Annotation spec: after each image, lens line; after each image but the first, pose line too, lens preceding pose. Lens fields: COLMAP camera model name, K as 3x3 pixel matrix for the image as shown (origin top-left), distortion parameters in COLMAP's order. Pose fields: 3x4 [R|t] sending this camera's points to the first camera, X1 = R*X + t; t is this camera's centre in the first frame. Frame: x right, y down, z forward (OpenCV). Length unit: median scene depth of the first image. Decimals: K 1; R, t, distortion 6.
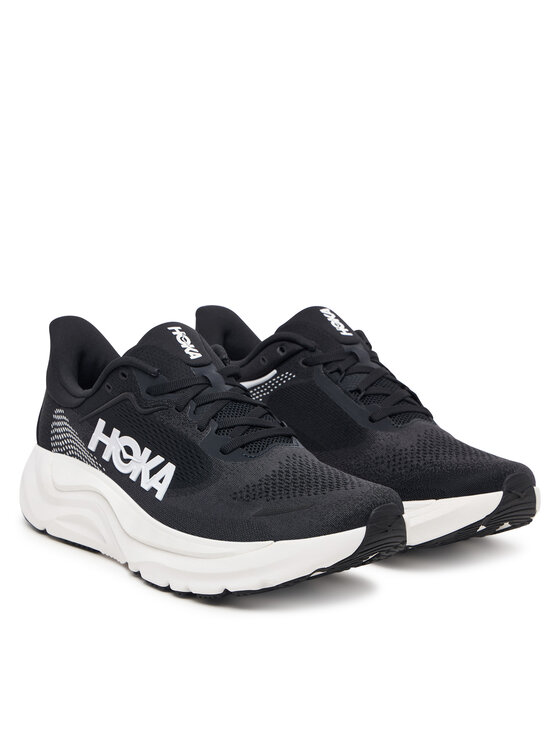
lens RADIAL K [[2176.9, 0, 280.0], [0, 2176.9, 373.0], [0, 0, 1]] dist [0.580427, -0.109081]
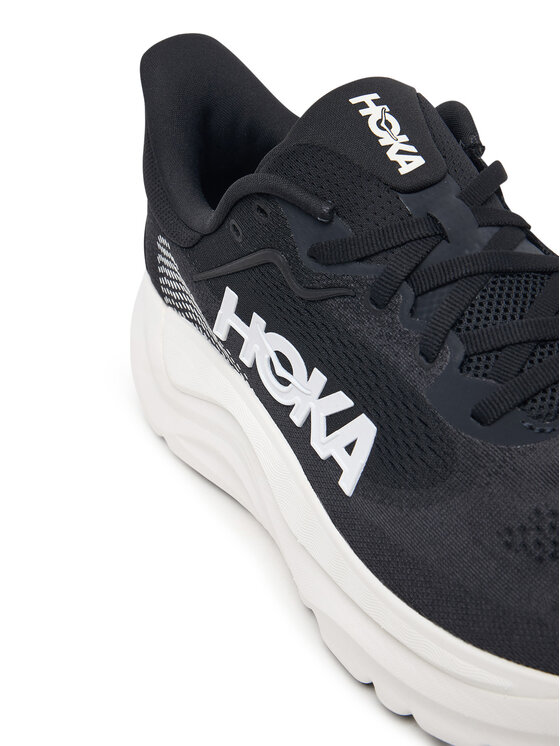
lens RADIAL K [[1356.8, 0, 280.0], [0, 1356.8, 373.0], [0, 0, 1]] dist [-0.004858, 0.014835]
pose [[0.984926, -0.018983, -0.171929, -0.017684], [0.082296, 0.925682, 0.369242, -0.075738], [0.152142, -0.377825, 0.913291, 0.721068]]
